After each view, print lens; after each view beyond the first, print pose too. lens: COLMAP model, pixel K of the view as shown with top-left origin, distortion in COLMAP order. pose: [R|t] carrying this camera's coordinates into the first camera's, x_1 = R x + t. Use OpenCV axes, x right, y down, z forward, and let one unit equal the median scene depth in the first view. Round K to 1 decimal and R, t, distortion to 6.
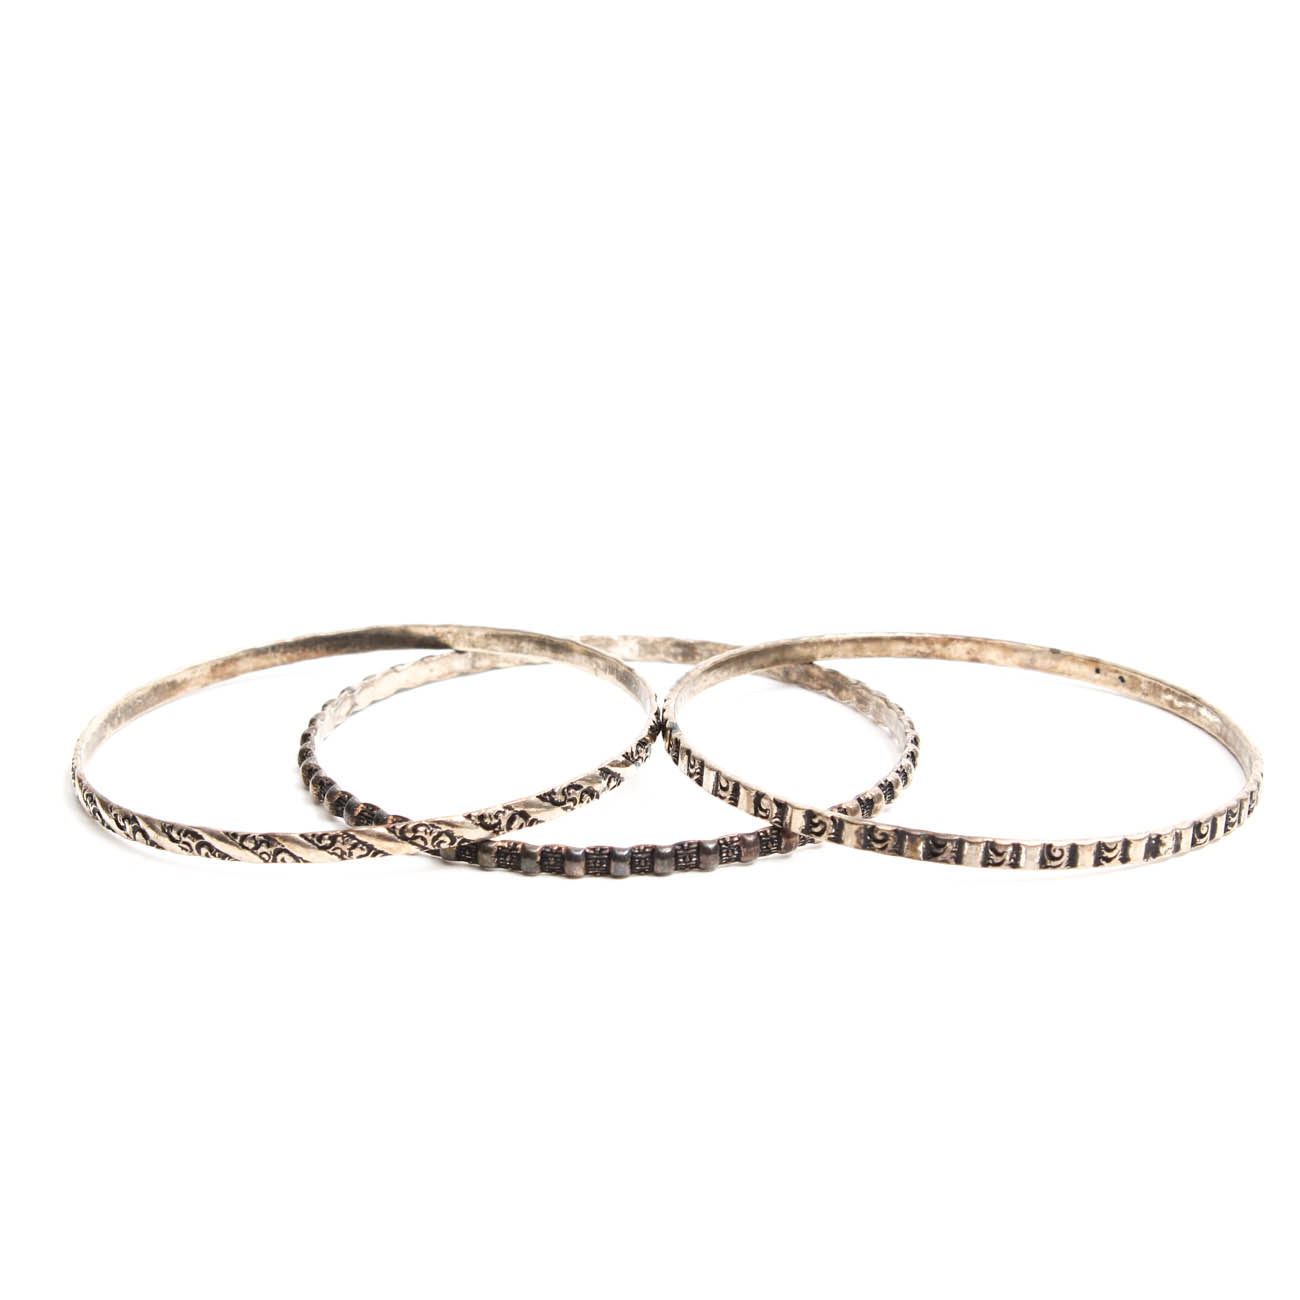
lens RADIAL K [[2286.6, 0, 650.0], [0, 2286.6, 650.0], [0, 0, 1]] dist [-0.143810, -0.012350]
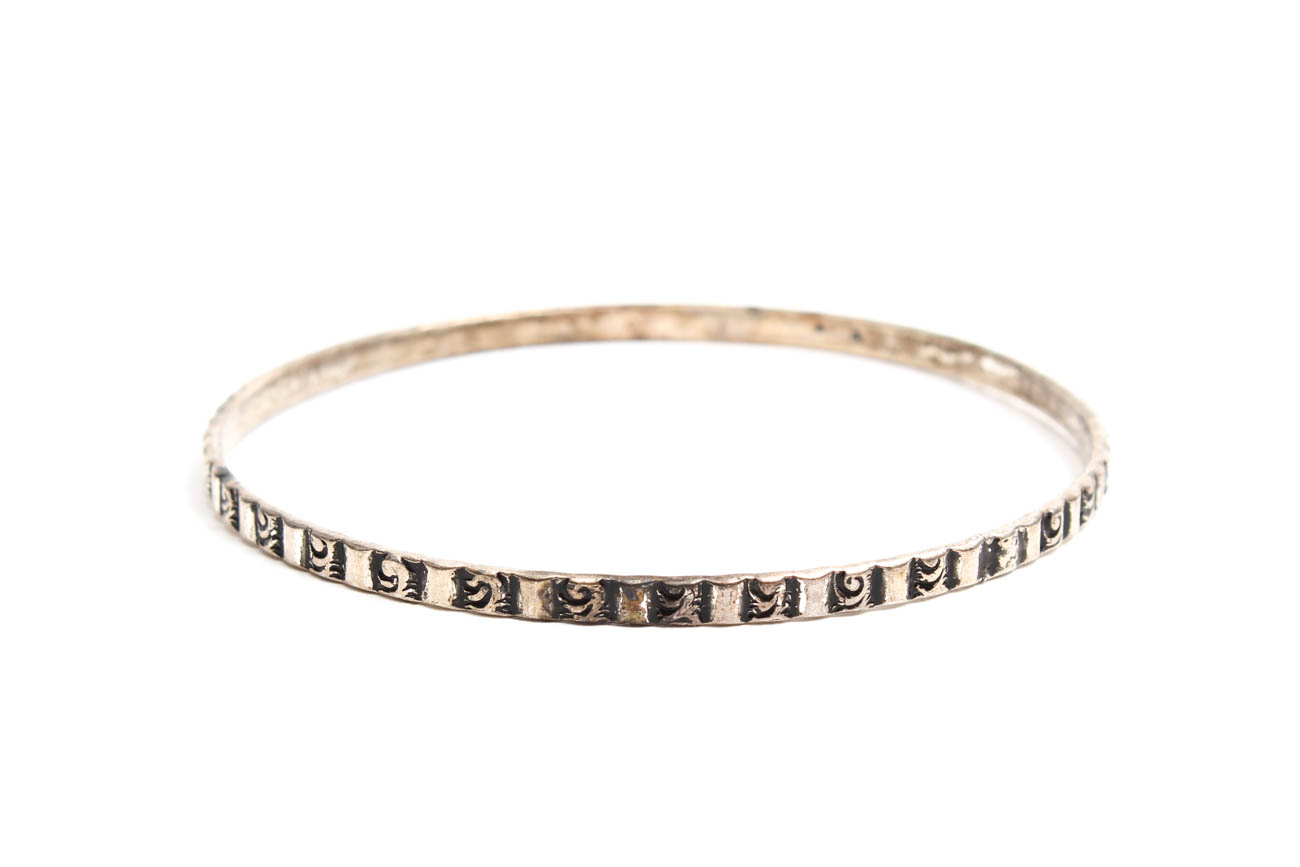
lens RADIAL K [[3220.5, 0, 650.0], [0, 3220.5, 433.5], [0, 0, 1]] dist [-0.028017, 0.097384]
pose [[0.981069, -0.126184, 0.146903, -0.004761], [0.122957, 0.991931, 0.030882, 0.011643], [-0.149614, -0.012235, 0.988669, 0.108939]]
